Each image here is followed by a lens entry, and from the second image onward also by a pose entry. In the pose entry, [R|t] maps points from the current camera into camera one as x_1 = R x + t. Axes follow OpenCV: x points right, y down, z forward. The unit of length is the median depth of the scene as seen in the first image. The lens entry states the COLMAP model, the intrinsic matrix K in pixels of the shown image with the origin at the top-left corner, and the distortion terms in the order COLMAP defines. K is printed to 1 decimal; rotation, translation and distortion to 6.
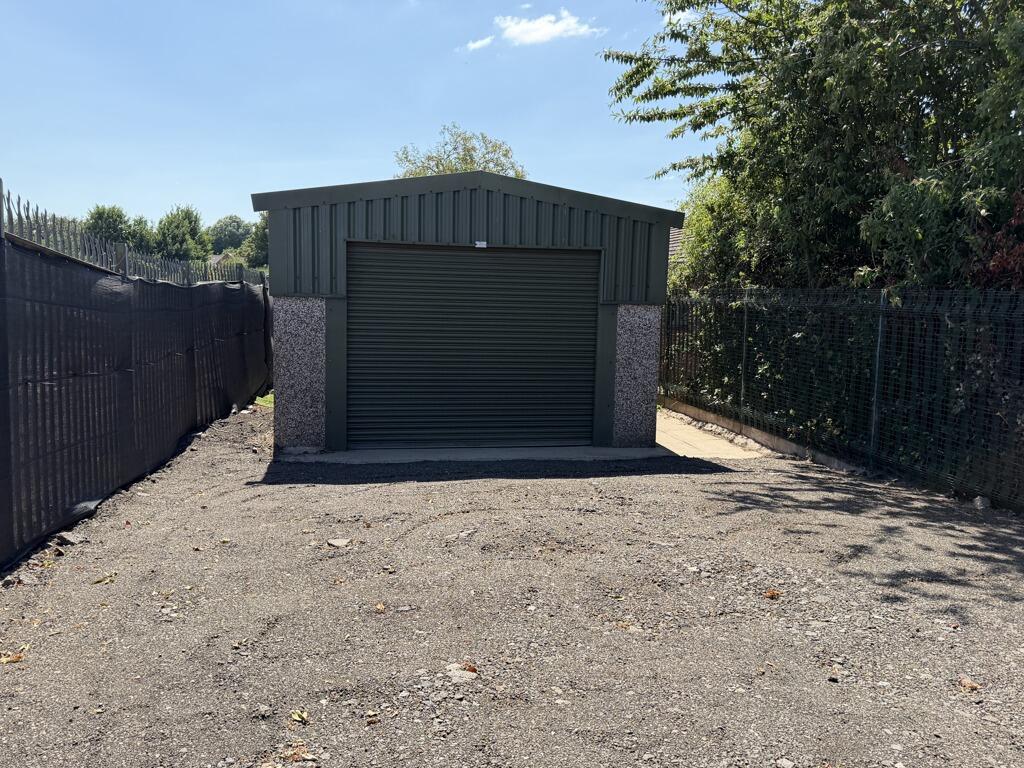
lens RADIAL K [[816.6, 0, 512.0], [0, 816.6, 384.0], [0, 0, 1]] dist [0.111813, -0.196179]
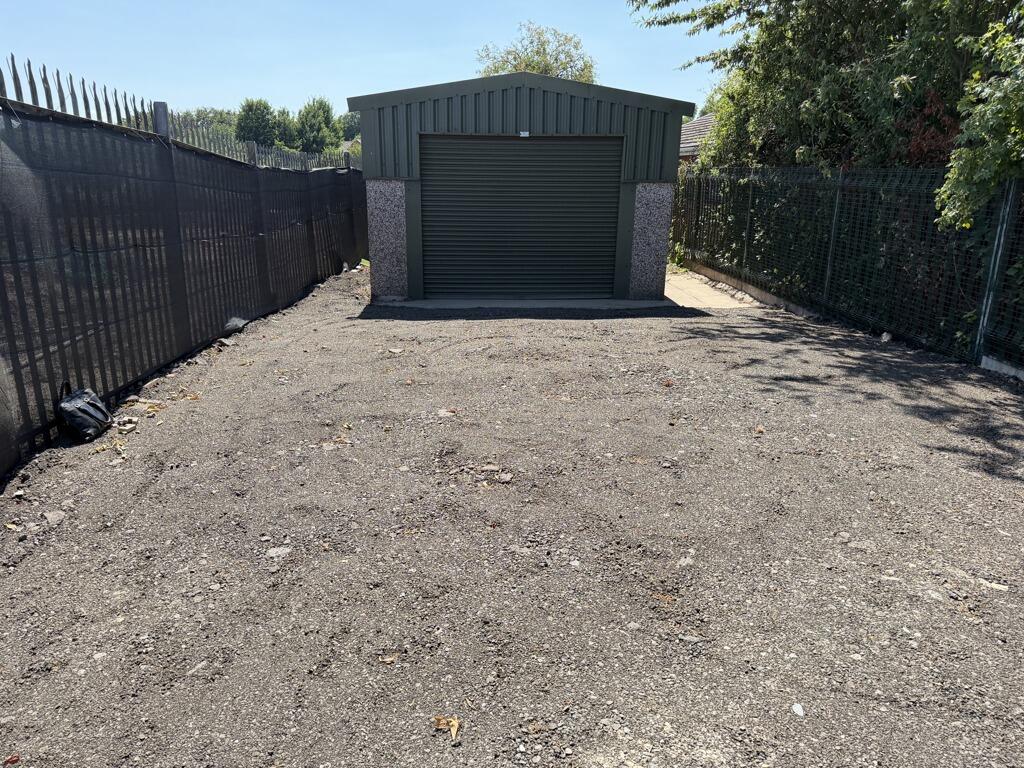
lens RADIAL K [[720.4, 0, 512.0], [0, 720.4, 384.0], [0, 0, 1]] dist [0.142970, -0.283135]
pose [[0.990786, 0.025655, -0.132985, 0.103559], [-0.002517, 0.985214, 0.171310, 0.014958], [0.135413, -0.169397, 0.976201, -0.159513]]
